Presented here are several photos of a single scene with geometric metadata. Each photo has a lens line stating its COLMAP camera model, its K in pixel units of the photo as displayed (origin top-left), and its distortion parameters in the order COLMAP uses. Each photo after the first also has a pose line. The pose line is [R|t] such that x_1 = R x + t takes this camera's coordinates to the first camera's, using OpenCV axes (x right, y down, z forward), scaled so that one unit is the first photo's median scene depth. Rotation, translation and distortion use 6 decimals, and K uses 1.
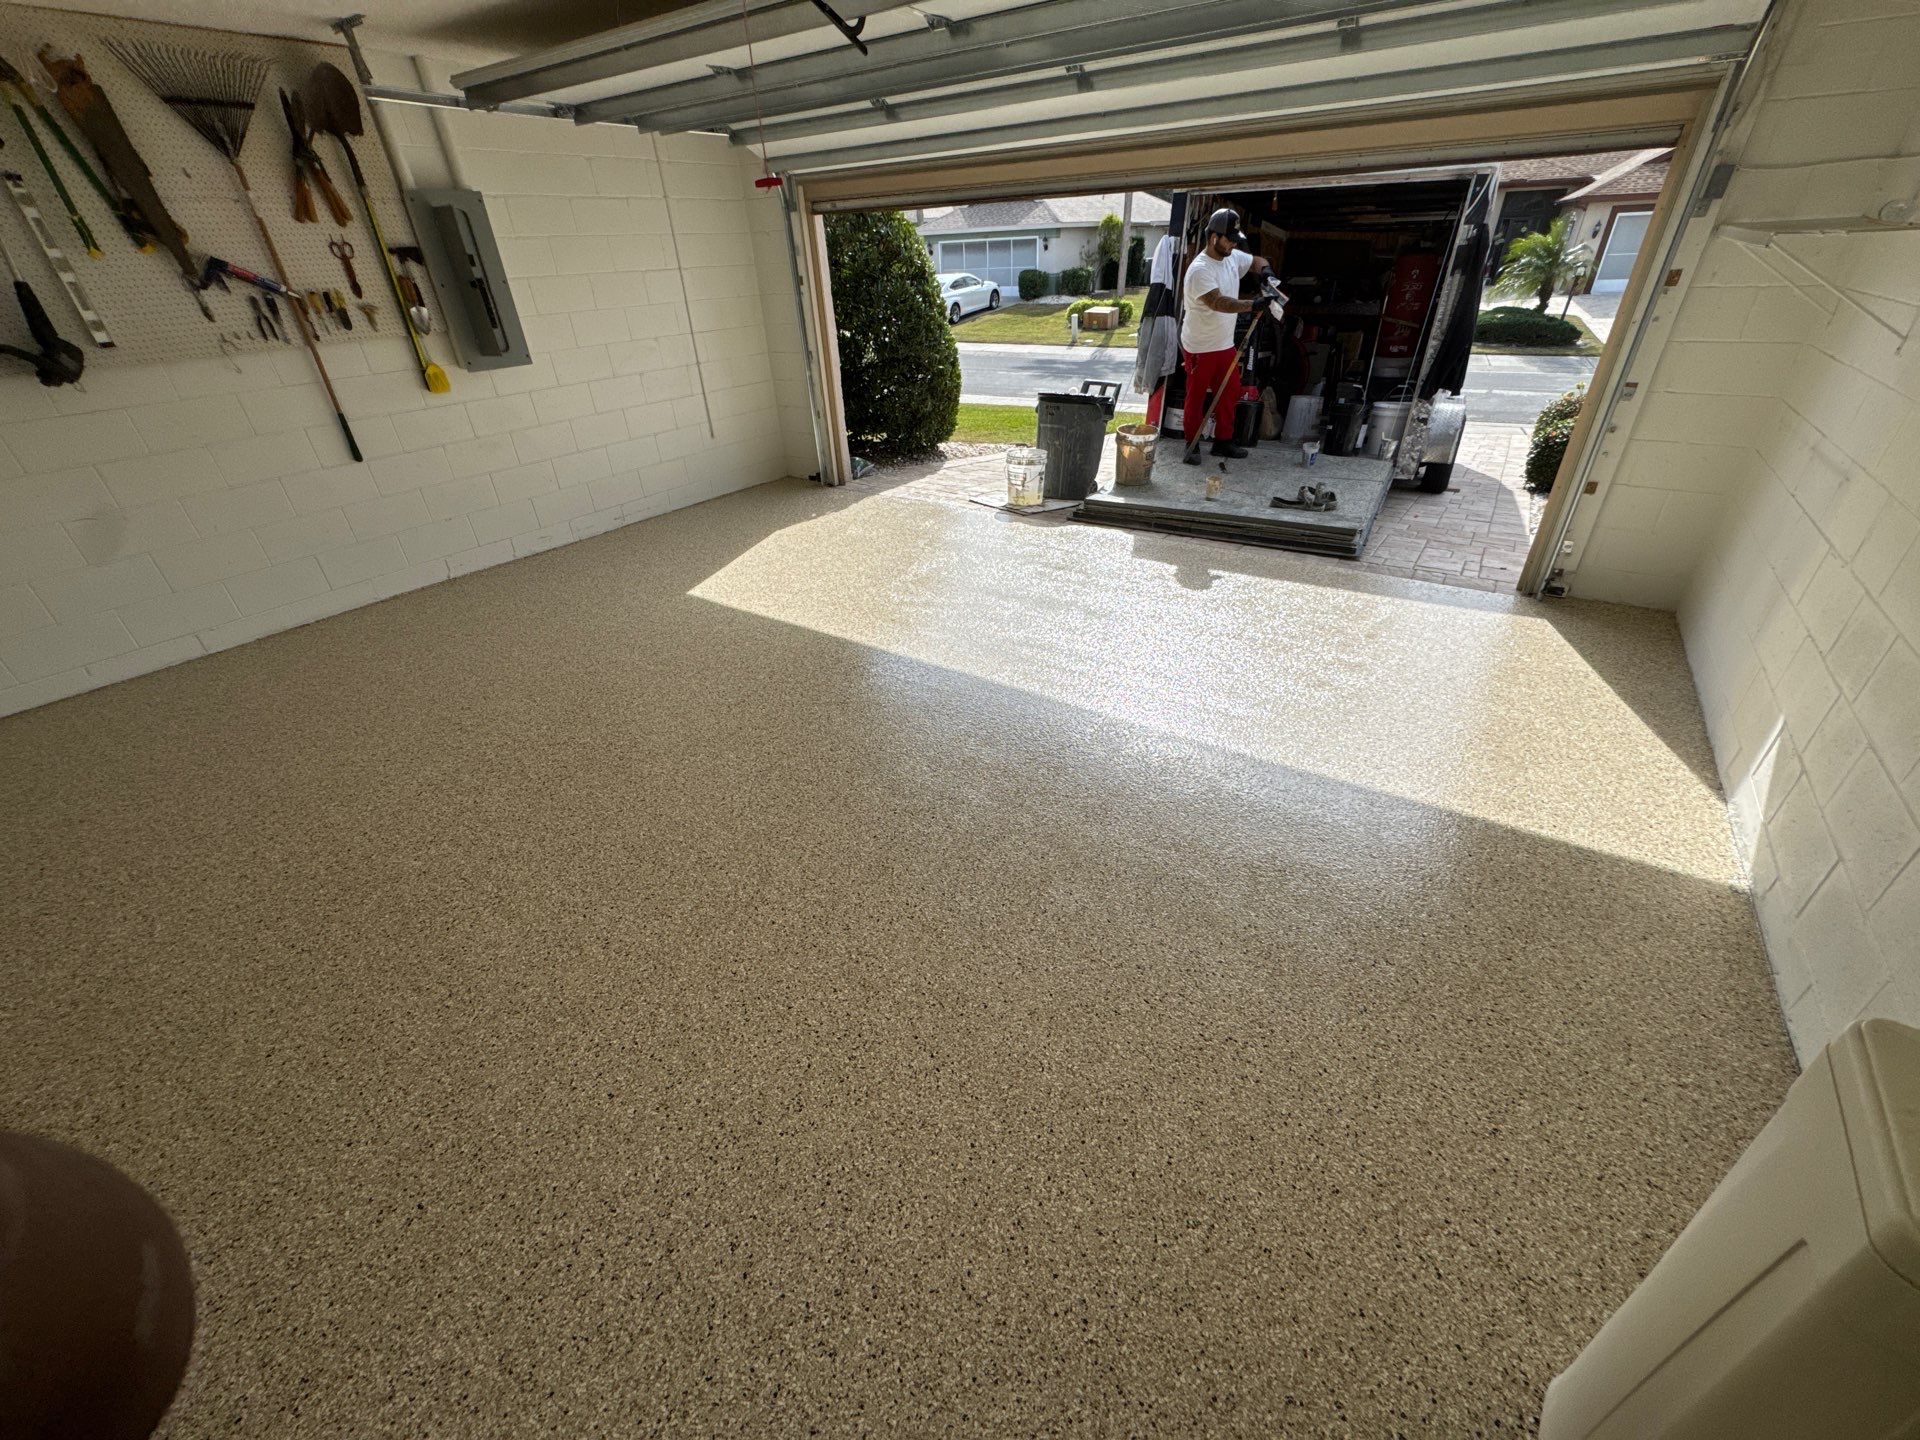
lens RADIAL K [[767.3, 0, 960.0], [0, 767.3, 720.0], [0, 0, 1]] dist [-0.000847, 0.000095]
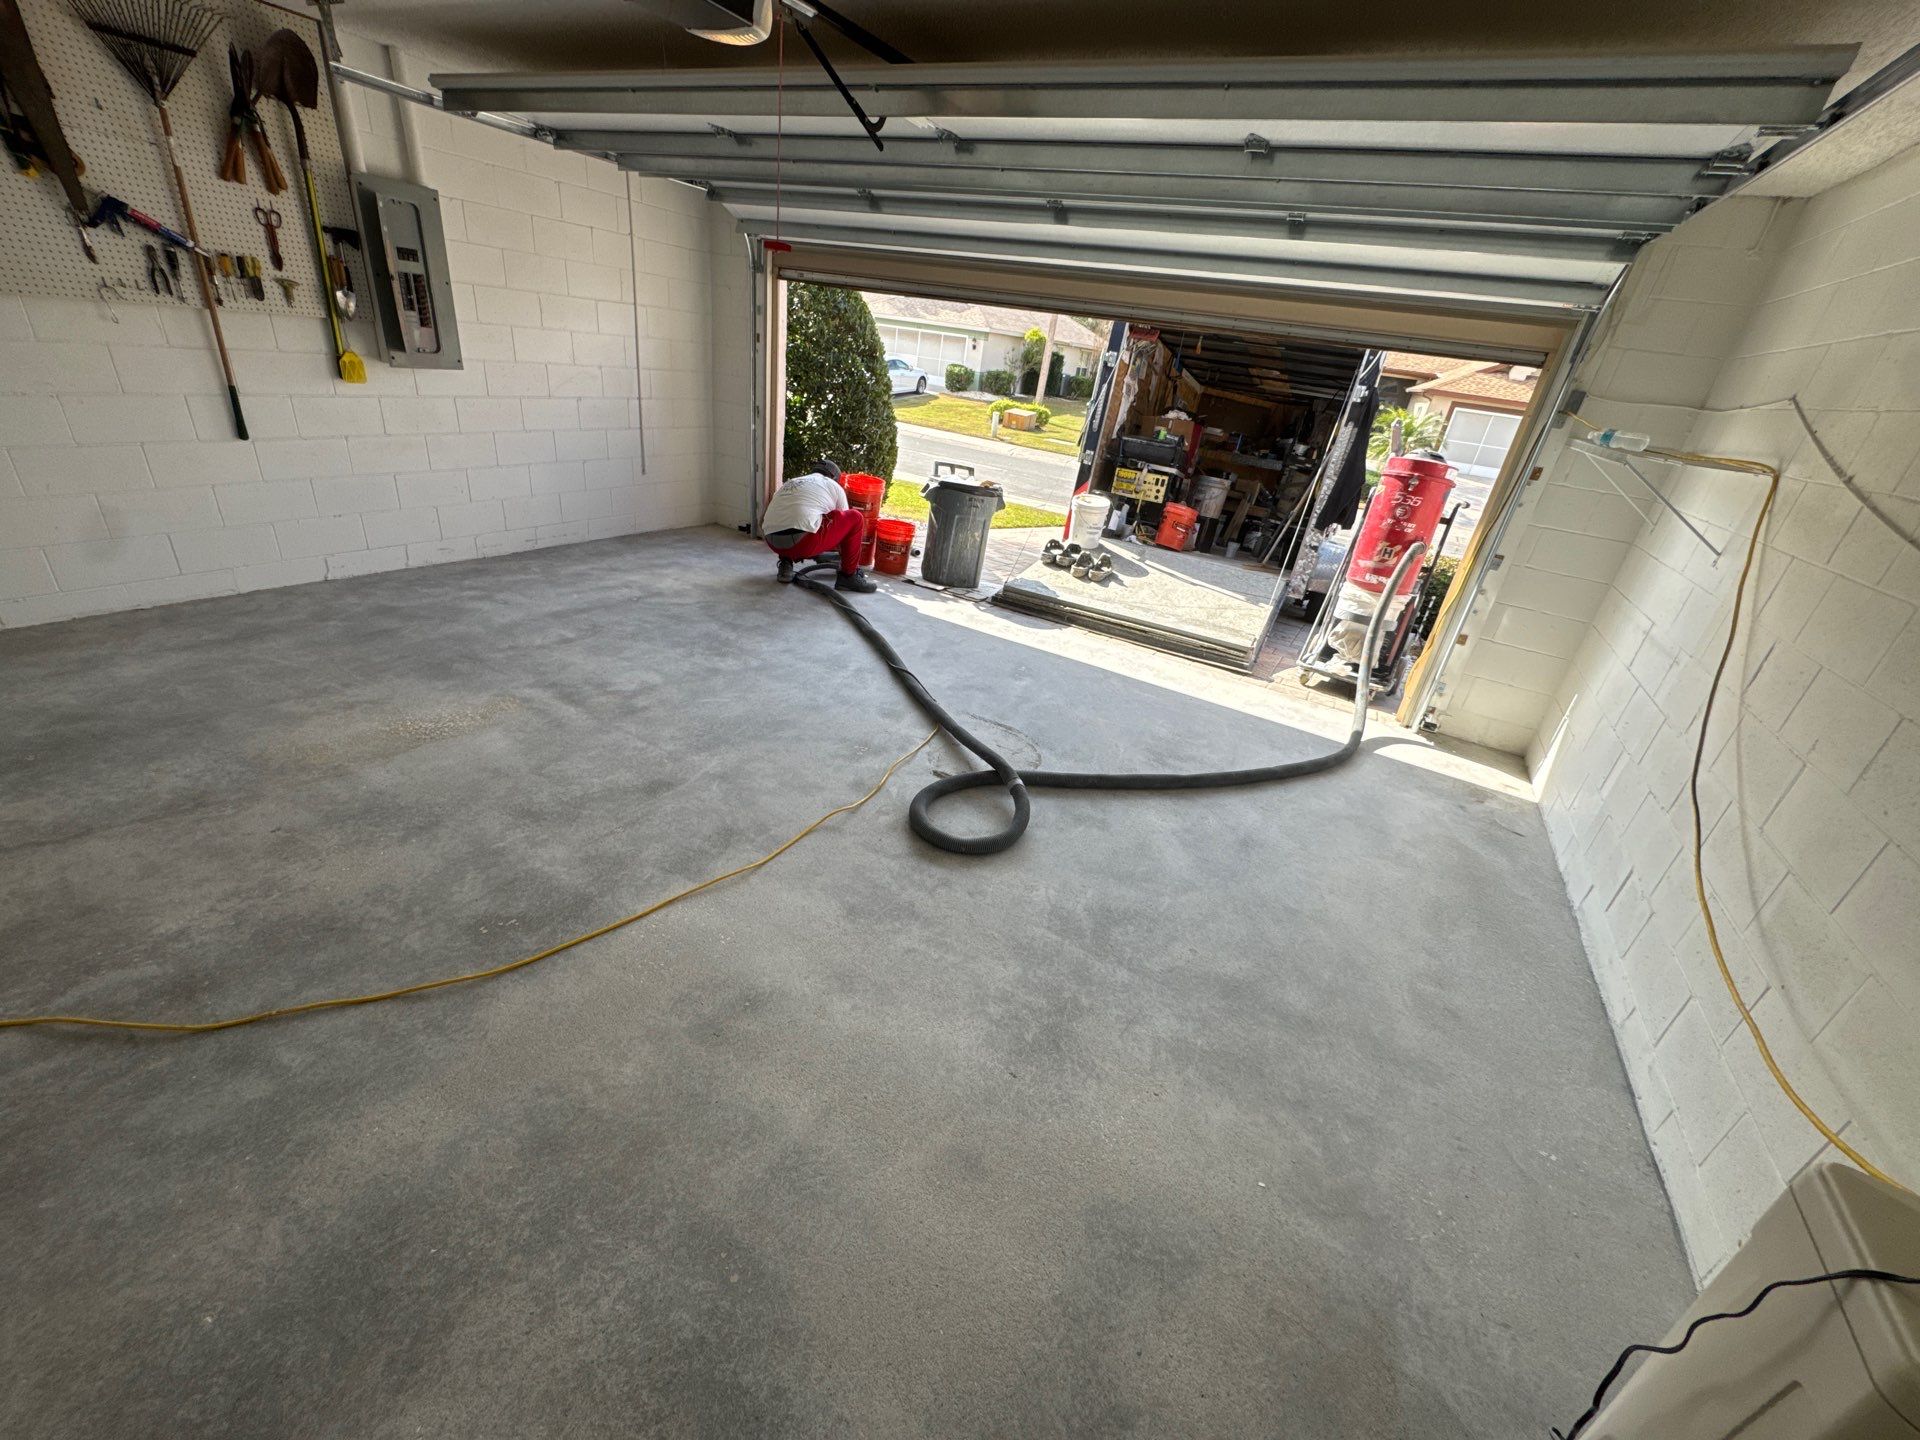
lens RADIAL K [[768.6, 0, 960.0], [0, 768.6, 720.0], [0, 0, 1]] dist [-0.001712, 0.000304]
pose [[0.982884, 0.108462, 0.148911, -0.058886], [-0.094514, 0.990711, -0.097766, -0.003809], [-0.158132, 0.082018, 0.984006, 0.011010]]
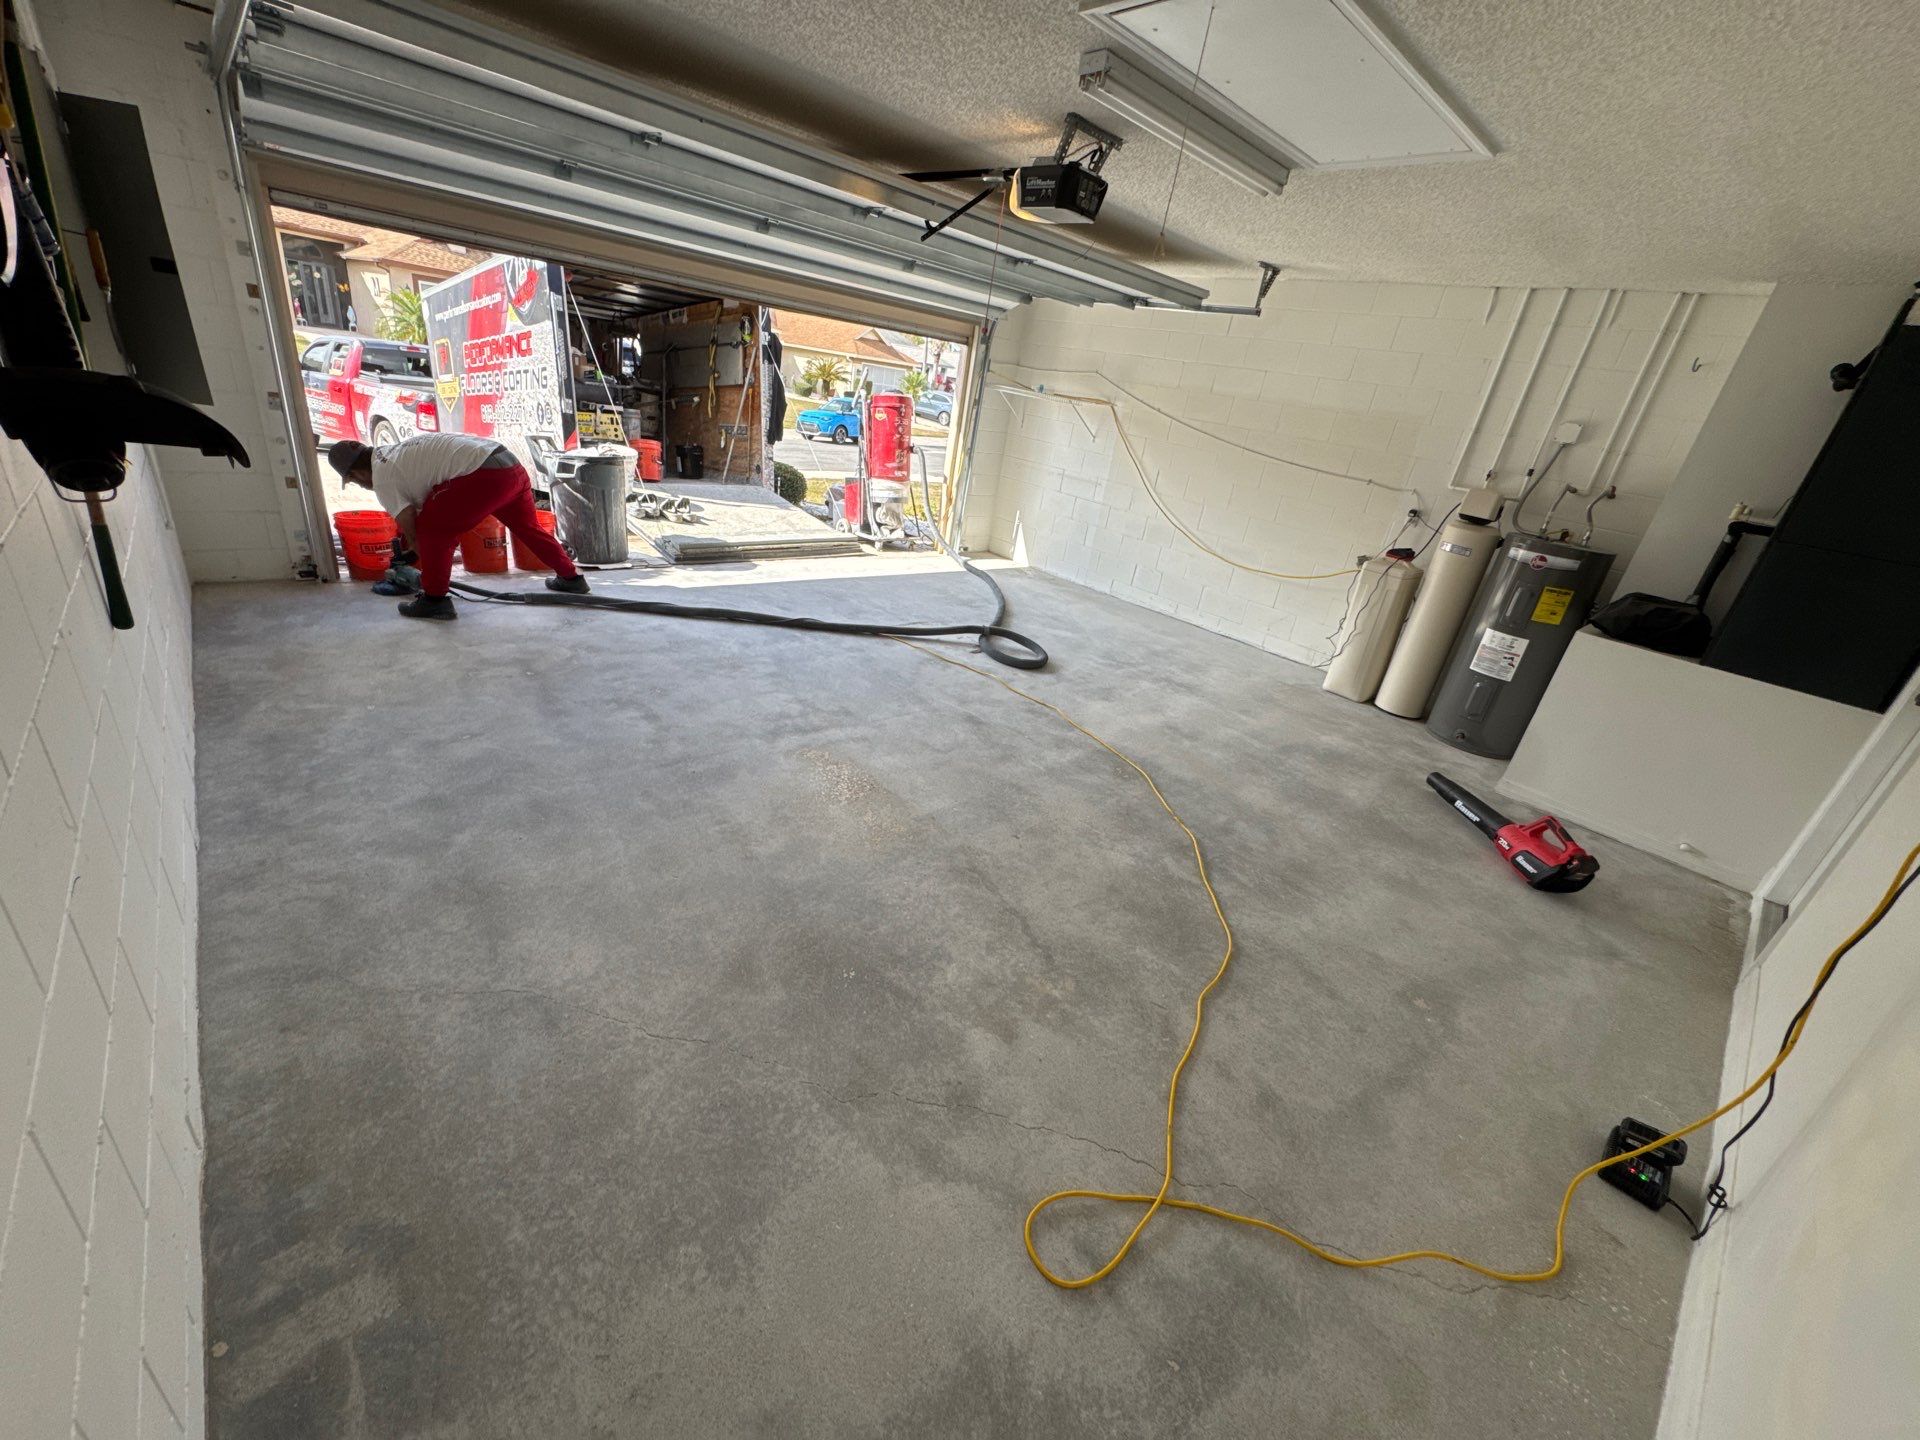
lens RADIAL K [[762.3, 0, 960.0], [0, 762.3, 720.0], [0, 0, 1]] dist [-0.001530, -0.000077]
pose [[0.231458, -0.332808, 0.914148, -1.164325], [0.368542, 0.899624, 0.234207, -0.230914], [-0.900335, 0.282693, 0.330879, 0.465061]]
